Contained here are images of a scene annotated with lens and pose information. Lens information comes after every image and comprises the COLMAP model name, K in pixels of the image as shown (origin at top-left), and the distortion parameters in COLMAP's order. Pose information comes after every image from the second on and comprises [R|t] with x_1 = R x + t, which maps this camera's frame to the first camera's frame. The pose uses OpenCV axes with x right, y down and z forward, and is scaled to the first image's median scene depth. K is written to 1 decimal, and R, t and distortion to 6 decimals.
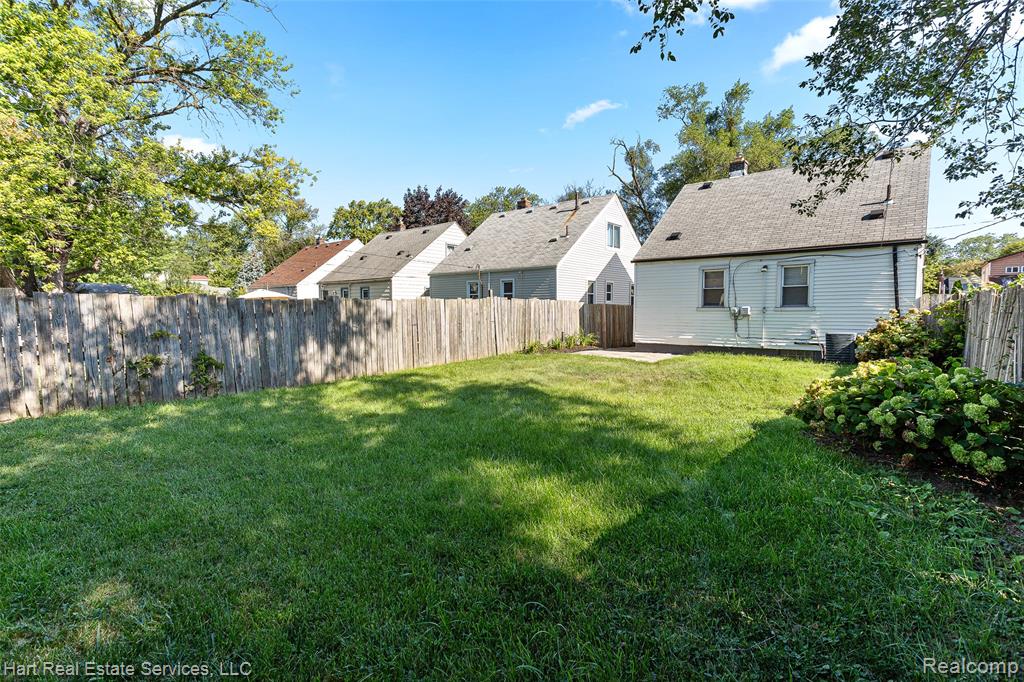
lens RADIAL K [[480.8, 0, 506.4], [0, 480.8, 333.0], [0, 0, 1]] dist [0.028376, 0.001343]
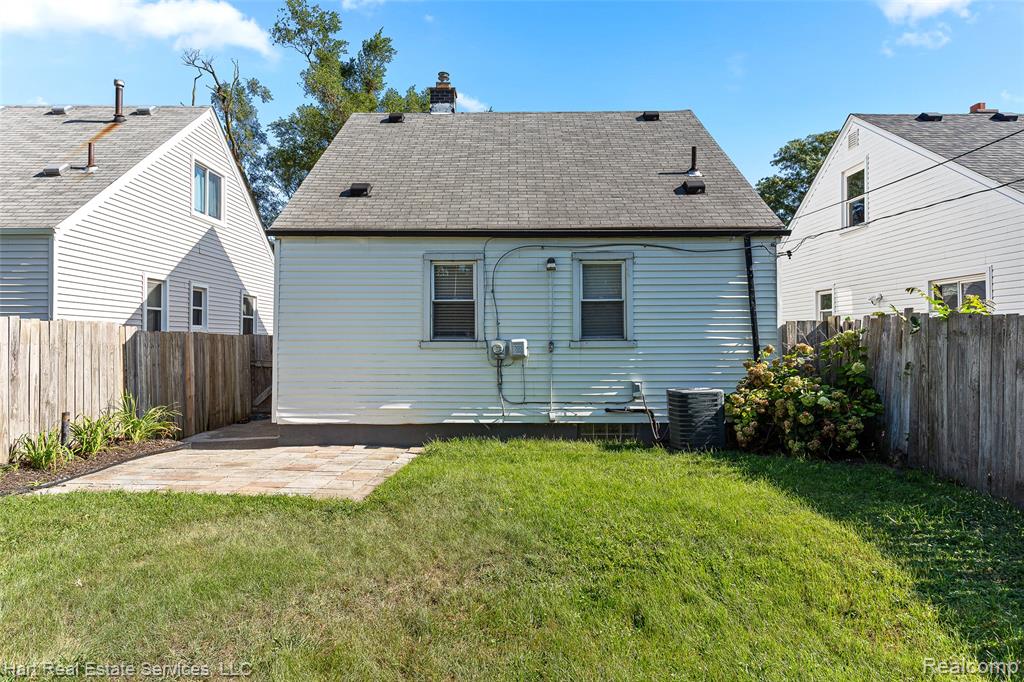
lens RADIAL K [[619.5, 0, 511.6], [0, 619.5, 324.9], [0, 0, 1]] dist [0.000053, -0.002709]
pose [[0.762231, 0.015205, 0.647127, 0.069577], [0.032671, 0.997546, -0.061921, -0.025007], [-0.646480, 0.068341, 0.759864, 0.432725]]
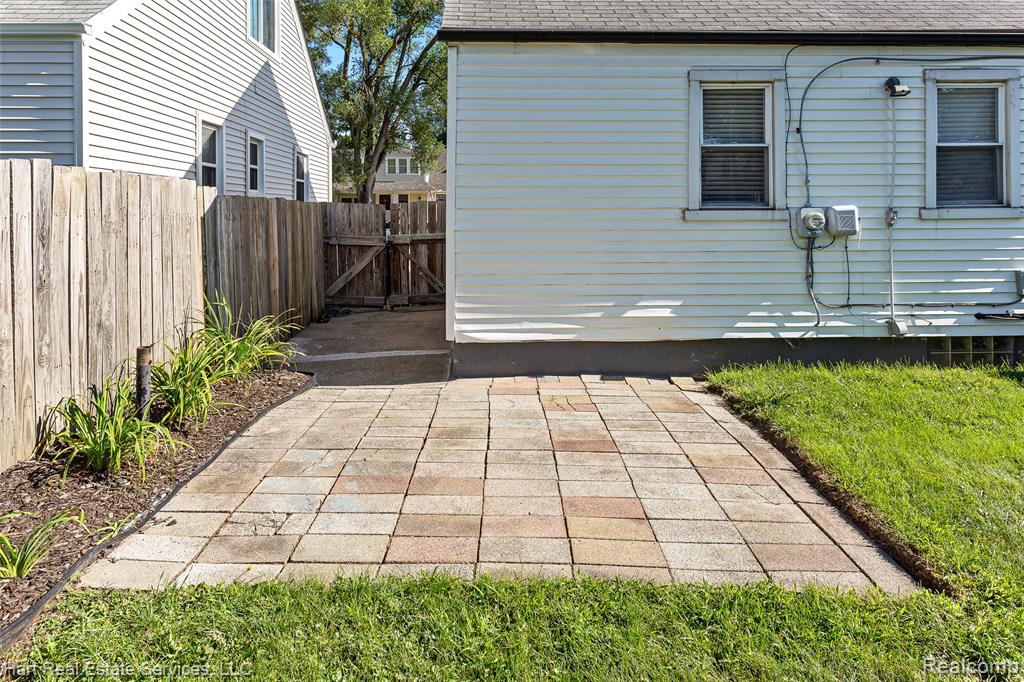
lens RADIAL K [[607.2, 0, 507.6], [0, 607.2, 207.5], [0, 0, 1]] dist [0.003434, 0.001537]
pose [[0.734725, 0.000645, 0.678365, 0.060570], [0.036885, 0.998482, -0.040900, -0.037261], [-0.677362, 0.055072, 0.733586, 0.703599]]
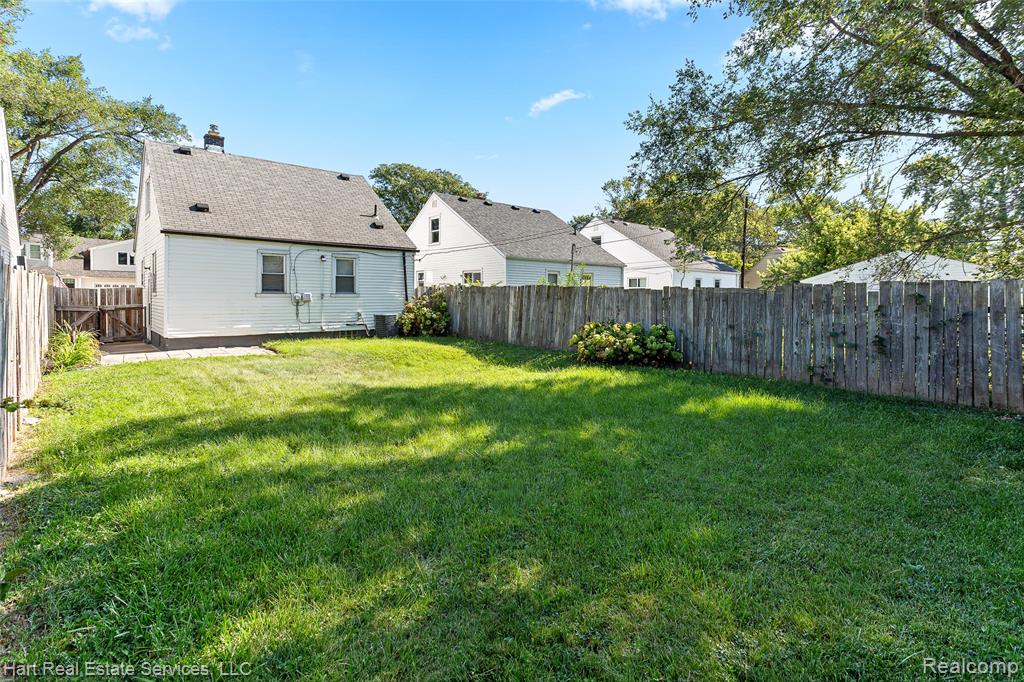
lens RADIAL K [[480.8, 0, 487.3], [0, 480.8, 300.4], [0, 0, 1]] dist [0.028376, 0.001343]
pose [[0.196830, -0.008598, 0.980400, -0.367909], [0.042612, 0.999092, 0.000207, -0.017906], [-0.979511, 0.041737, 0.197018, 0.339543]]
